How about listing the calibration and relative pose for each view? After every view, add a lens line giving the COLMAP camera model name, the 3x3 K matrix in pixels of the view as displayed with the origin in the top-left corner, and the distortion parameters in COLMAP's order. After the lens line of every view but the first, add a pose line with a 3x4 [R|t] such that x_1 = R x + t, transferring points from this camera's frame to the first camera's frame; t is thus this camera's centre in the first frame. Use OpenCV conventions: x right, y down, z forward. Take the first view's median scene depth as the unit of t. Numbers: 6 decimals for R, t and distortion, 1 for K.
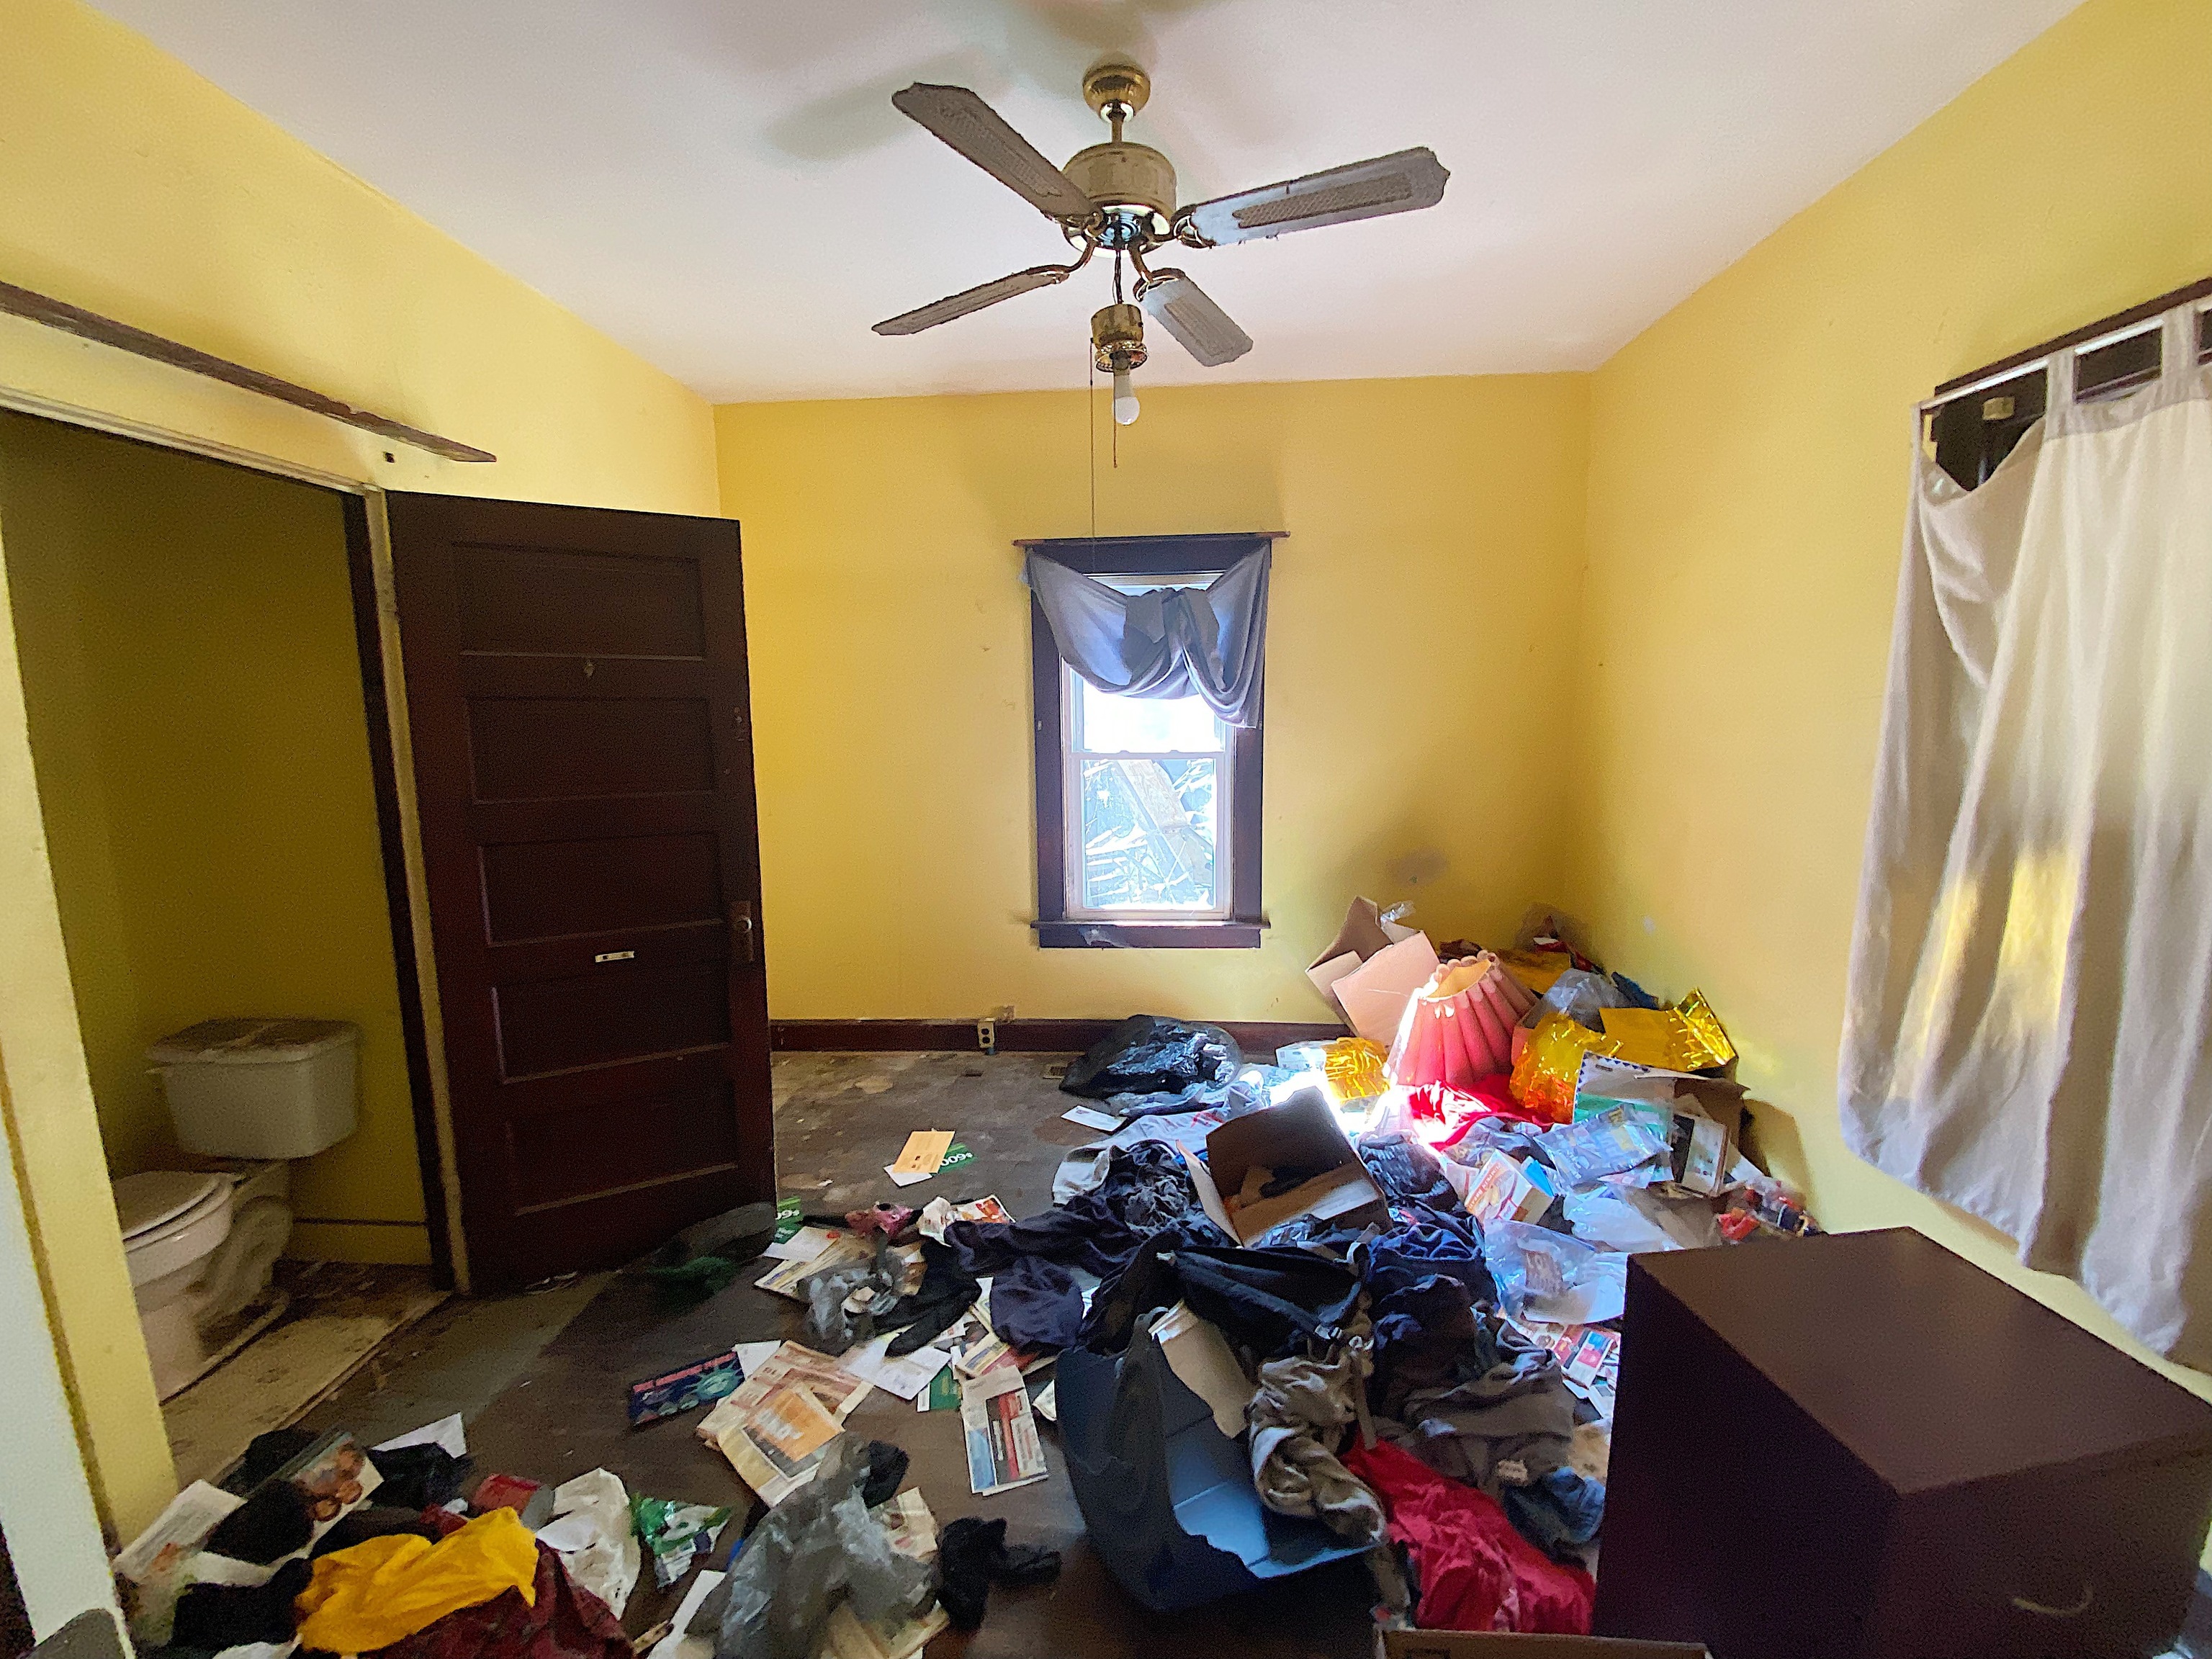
lens RADIAL K [[898.8, 0, 1106.0], [0, 898.8, 829.5], [0, 0, 1]] dist [0.018628, -0.020279]
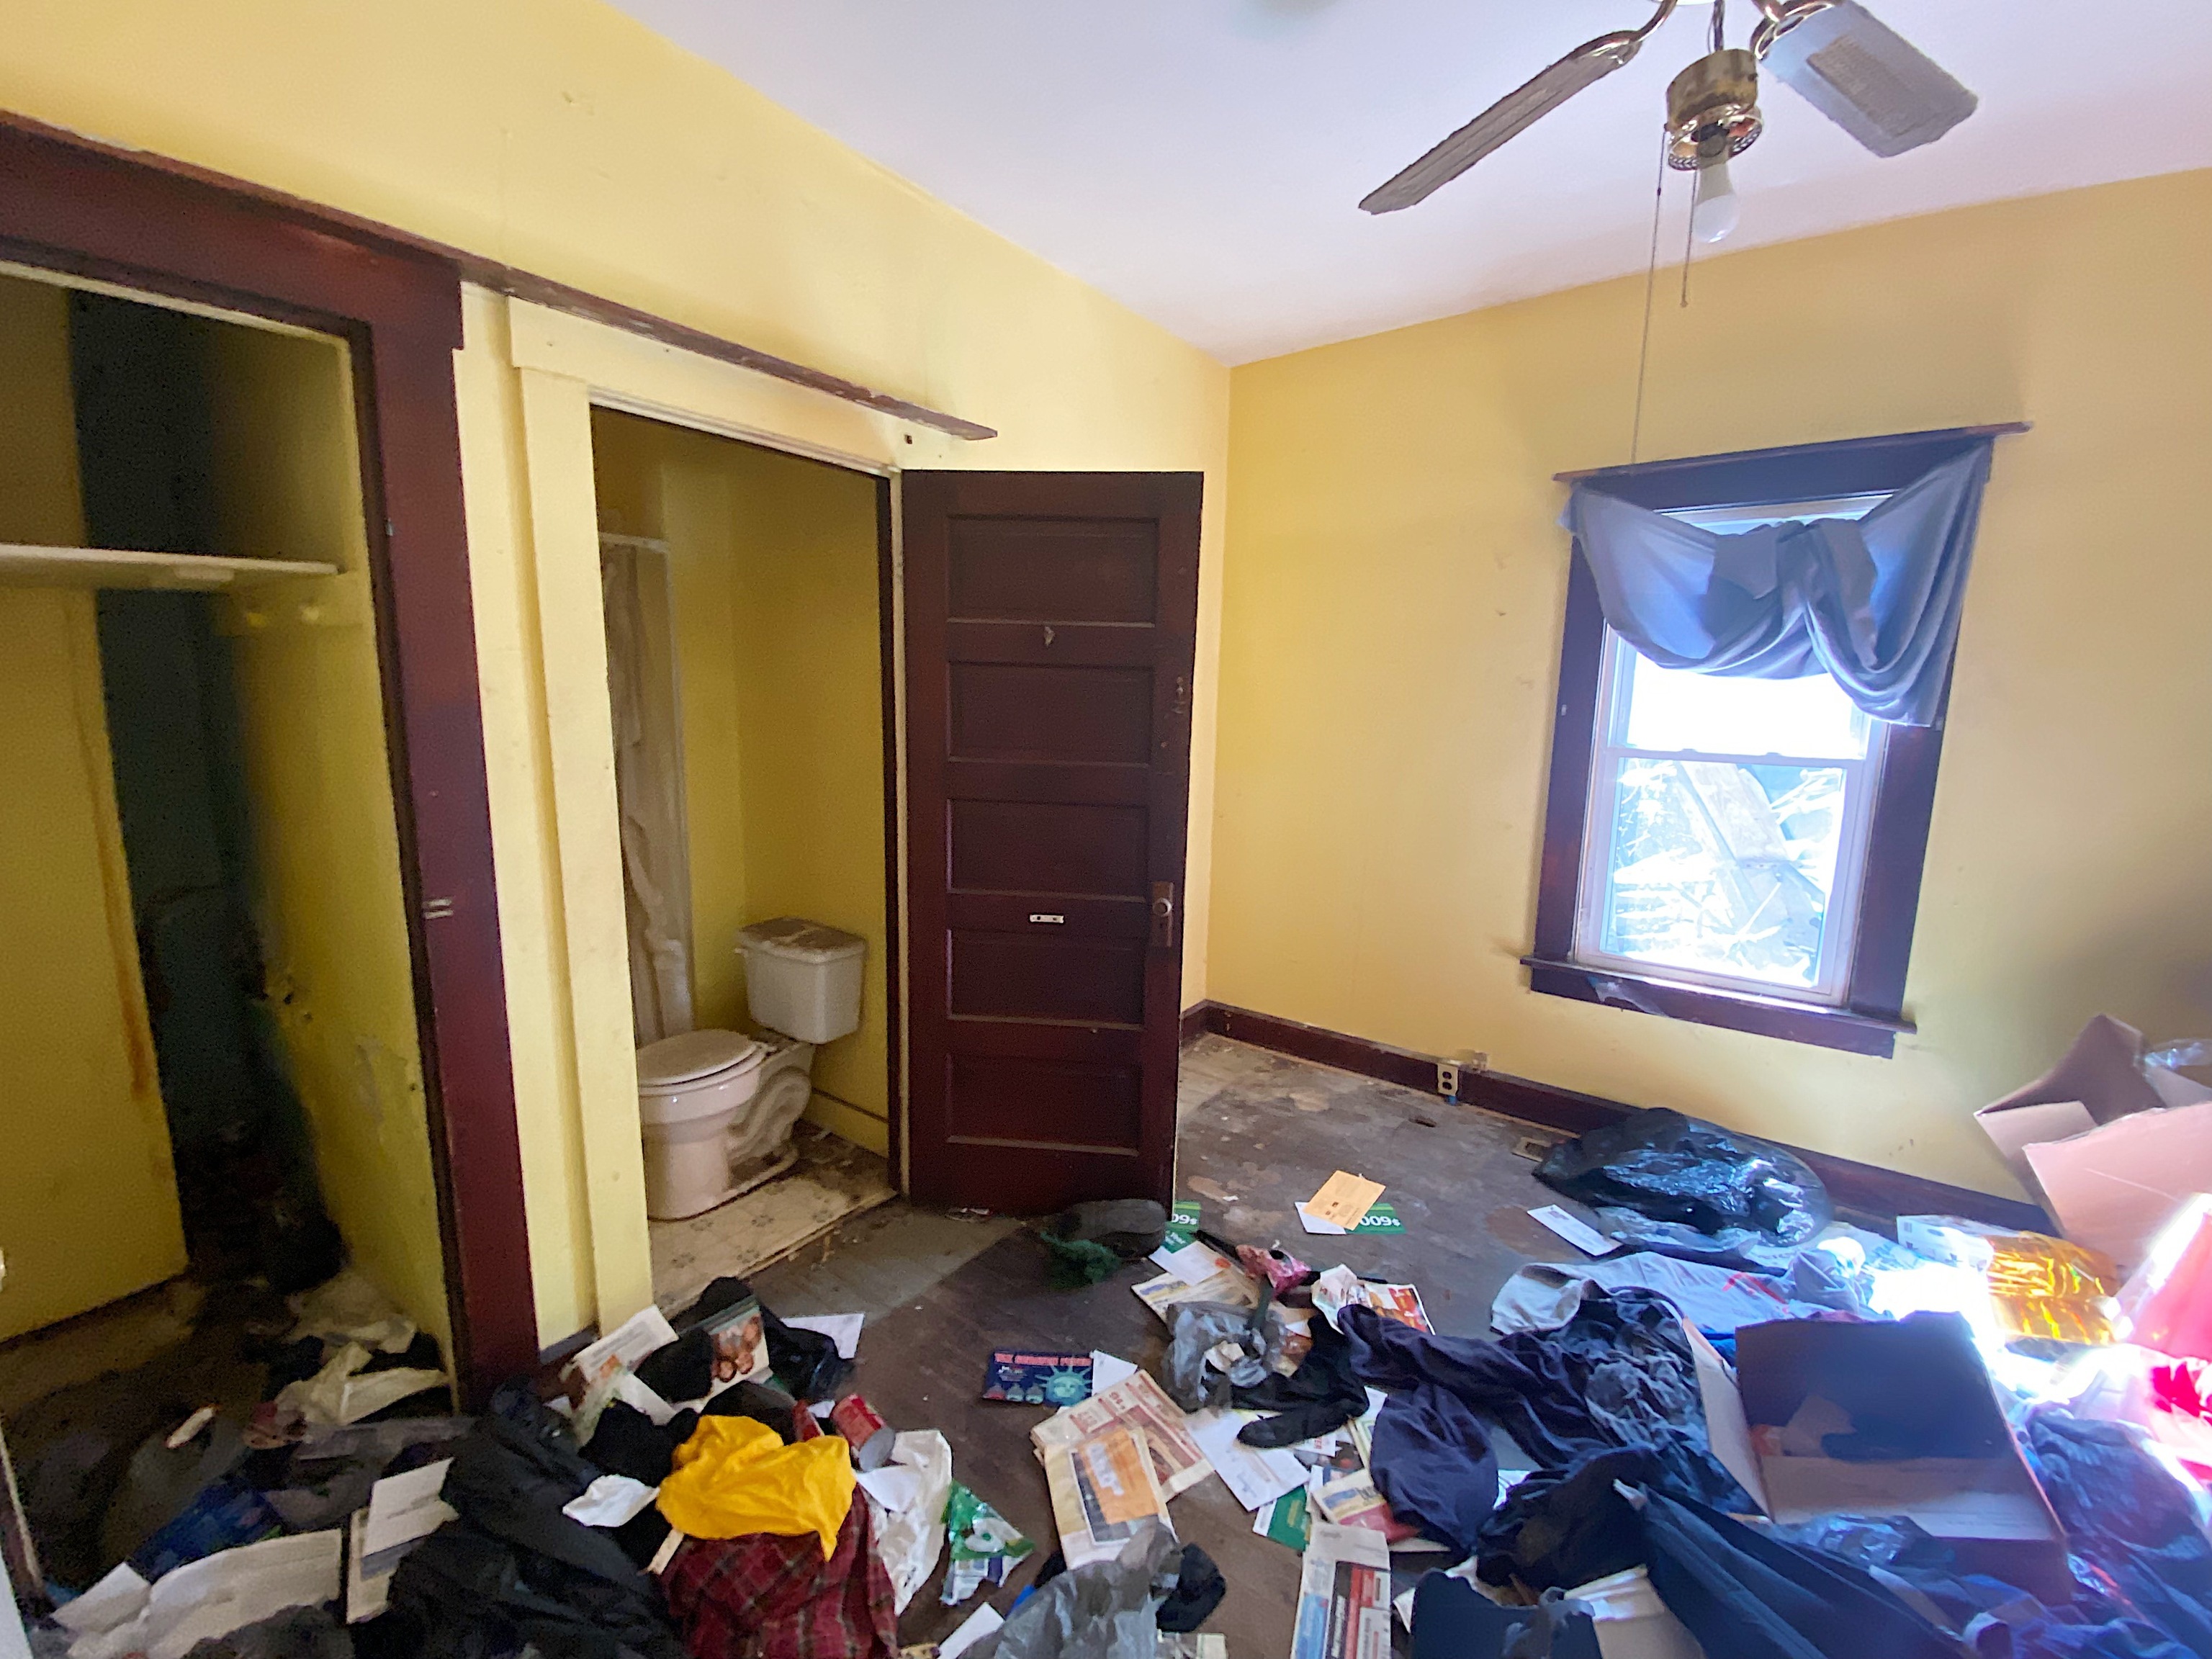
lens RADIAL K [[898.8, 0, 1106.0], [0, 898.8, 829.5], [0, 0, 1]] dist [0.018628, -0.020279]
pose [[0.833172, 0.110777, -0.541806, 0.044096], [-0.101122, 0.993731, 0.047674, -0.014274], [0.543691, 0.015068, 0.839150, 0.181532]]
